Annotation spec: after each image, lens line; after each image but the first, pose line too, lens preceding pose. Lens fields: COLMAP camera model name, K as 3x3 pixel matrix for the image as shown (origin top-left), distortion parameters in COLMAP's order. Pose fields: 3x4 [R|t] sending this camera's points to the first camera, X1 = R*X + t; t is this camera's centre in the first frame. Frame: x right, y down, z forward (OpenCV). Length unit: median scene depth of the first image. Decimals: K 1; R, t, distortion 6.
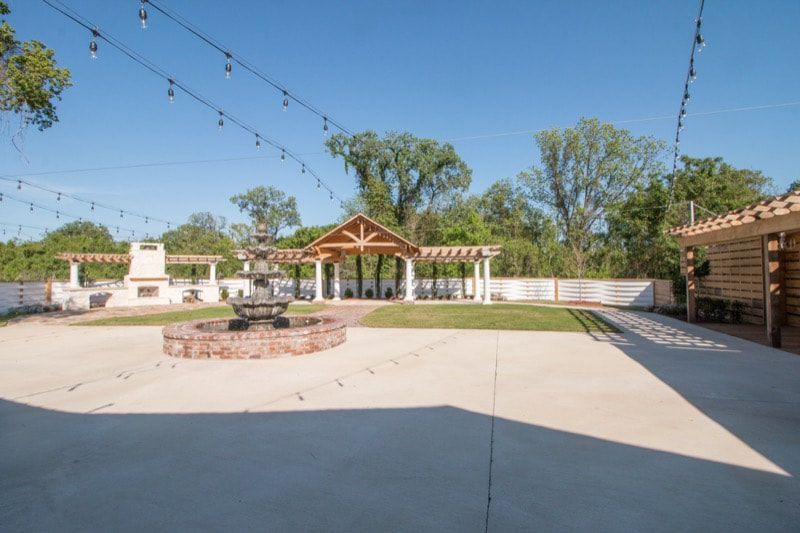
lens RADIAL K [[366.3, 0, 398.3], [0, 366.3, 262.9], [0, 0, 1]] dist [-0.019487, -0.001948]
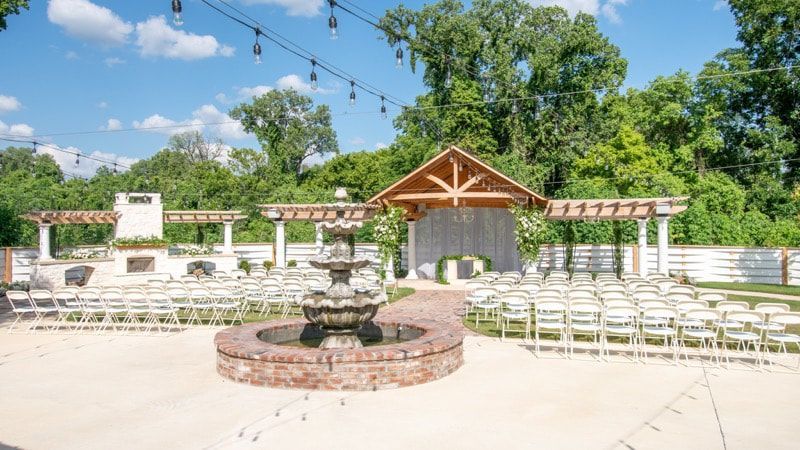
lens RADIAL K [[595.4, 0, 395.2], [0, 595.4, 213.6], [0, 0, 1]] dist [0.011085, 0.001004]
pose [[0.988231, -0.000623, -0.152968, -0.037578], [0.002622, 0.999914, 0.012864, -0.027320], [0.152947, -0.013114, 0.988147, -0.035920]]
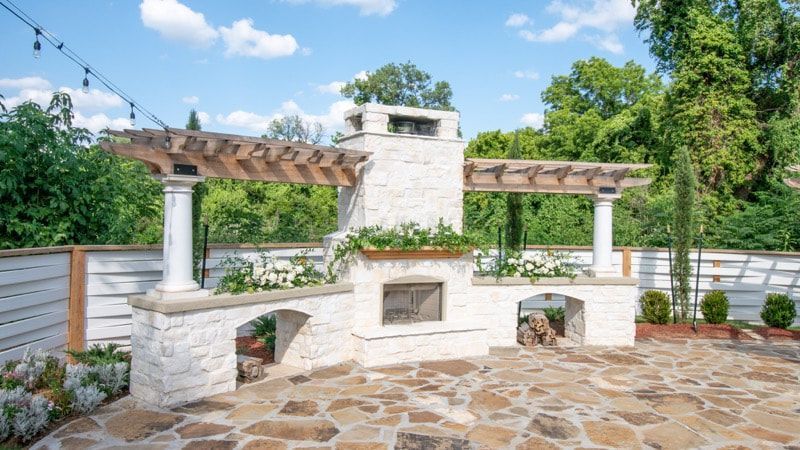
lens RADIAL K [[576.6, 0, 397.6], [0, 576.6, 232.4], [0, 0, 1]] dist [0.018127, -0.001319]
pose [[0.963947, 0.030433, -0.264349, -0.540811], [-0.016709, 0.998401, 0.054009, 0.008952], [0.265570, -0.047645, 0.962914, 0.556688]]
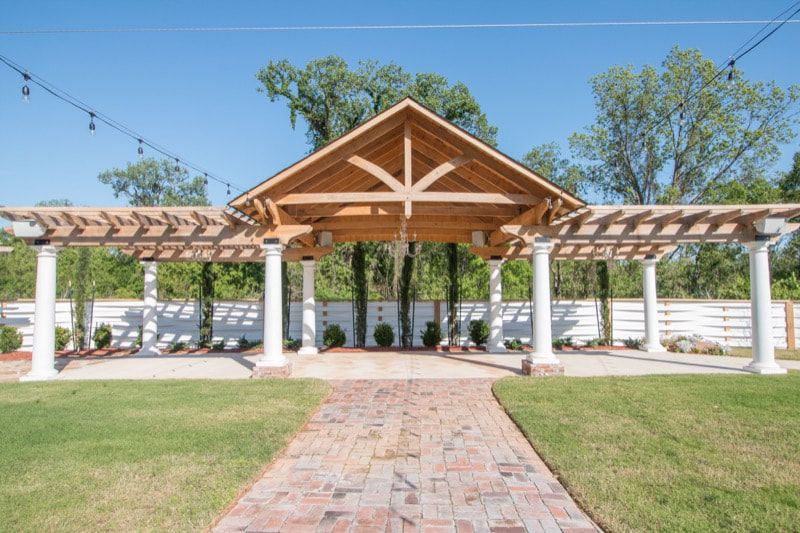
lens RADIAL K [[483.5, 0, 392.7], [0, 483.5, 263.4], [0, 0, 1]] dist [-0.000610, 0.001237]
pose [[0.994994, 0.010918, 0.099341, -0.132901], [-0.007204, 0.999264, -0.037665, 0.023306], [-0.099679, 0.036761, 0.994340, 0.475971]]
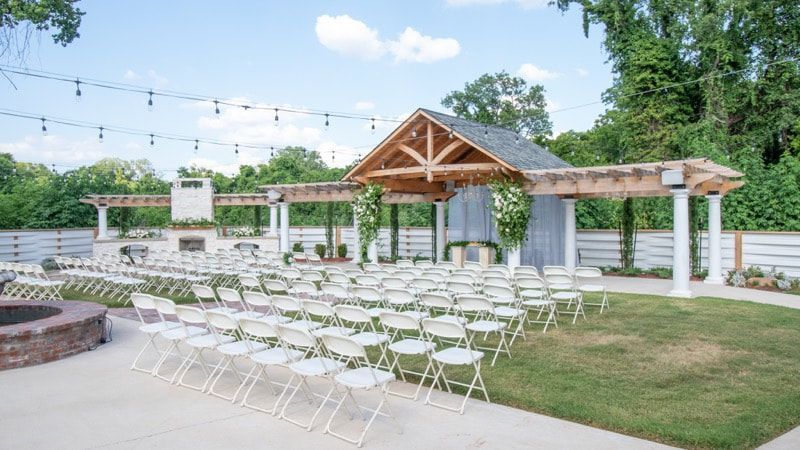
lens RADIAL K [[595.4, 0, 402.0], [0, 595.4, 215.0], [0, 0, 1]] dist [0.011085, 0.001004]
pose [[0.836339, 0.002135, -0.548209, 0.295281], [0.017978, 0.999348, 0.031319, -0.009570], [0.547918, -0.036049, 0.835755, 0.207460]]
